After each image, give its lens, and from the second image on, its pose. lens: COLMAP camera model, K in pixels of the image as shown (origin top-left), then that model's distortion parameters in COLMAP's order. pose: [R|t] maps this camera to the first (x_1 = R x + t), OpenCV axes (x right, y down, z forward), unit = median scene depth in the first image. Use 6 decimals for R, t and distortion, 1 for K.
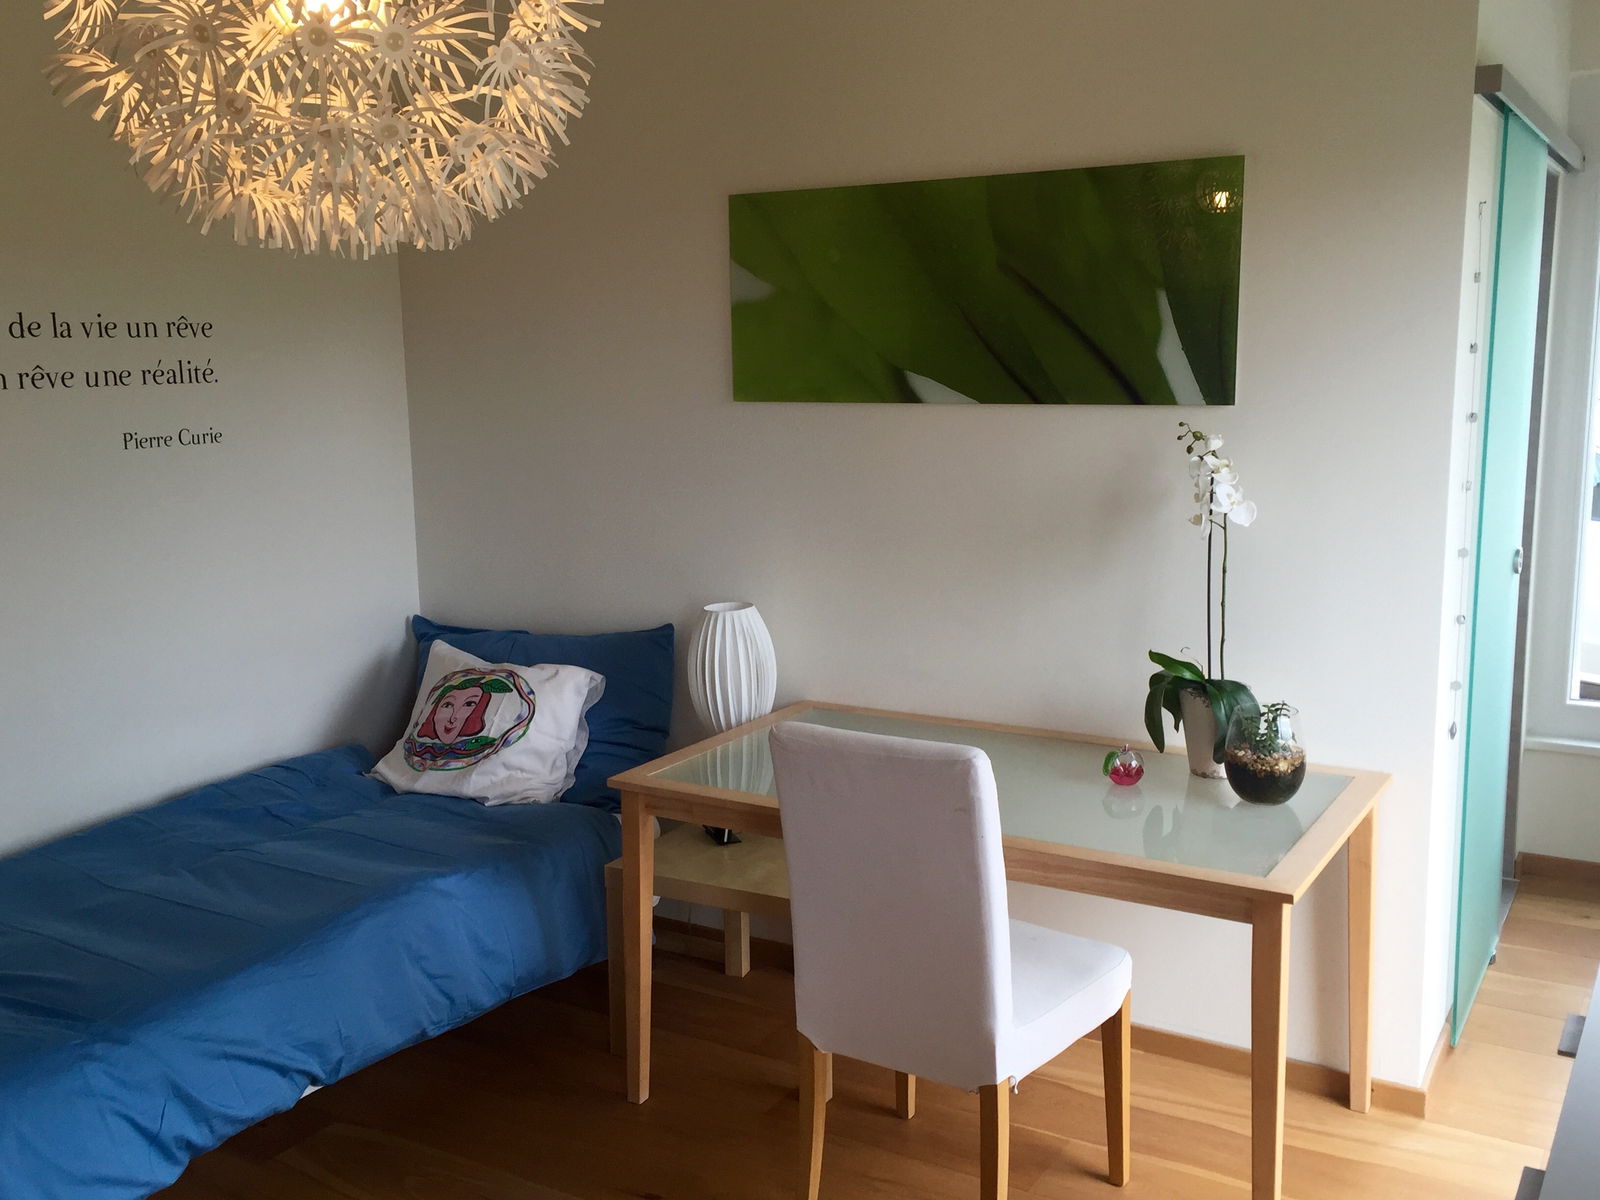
lens RADIAL K [[1519.3, 0, 800.1], [0, 1519.3, 579.3], [0, 0, 1]] dist [0.075271, -0.101633]
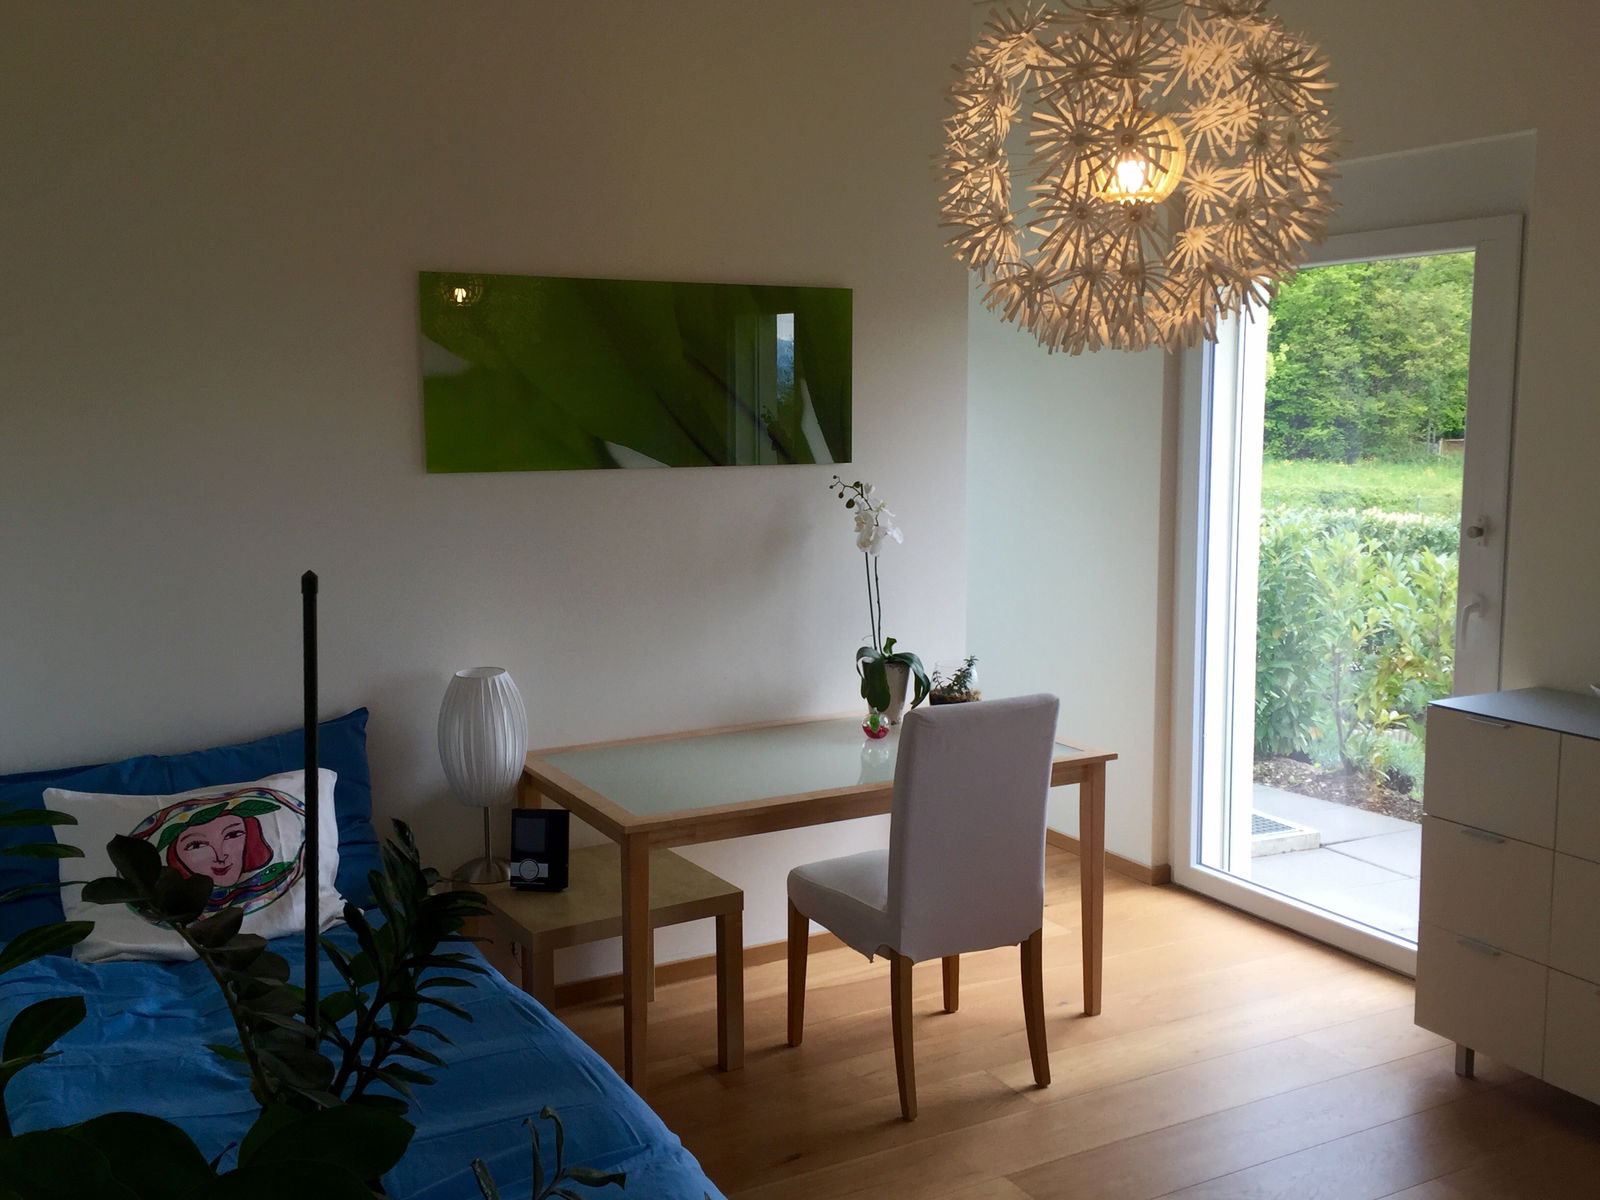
lens RADIAL K [[1519.3, 0, 800.1], [0, 1519.3, 579.3], [0, 0, 1]] dist [0.075271, -0.101633]
pose [[0.496500, -0.078677, 0.864464, -0.881953], [0.138911, 0.990251, 0.010342, -0.026665], [-0.856850, 0.114949, 0.502588, 0.322336]]
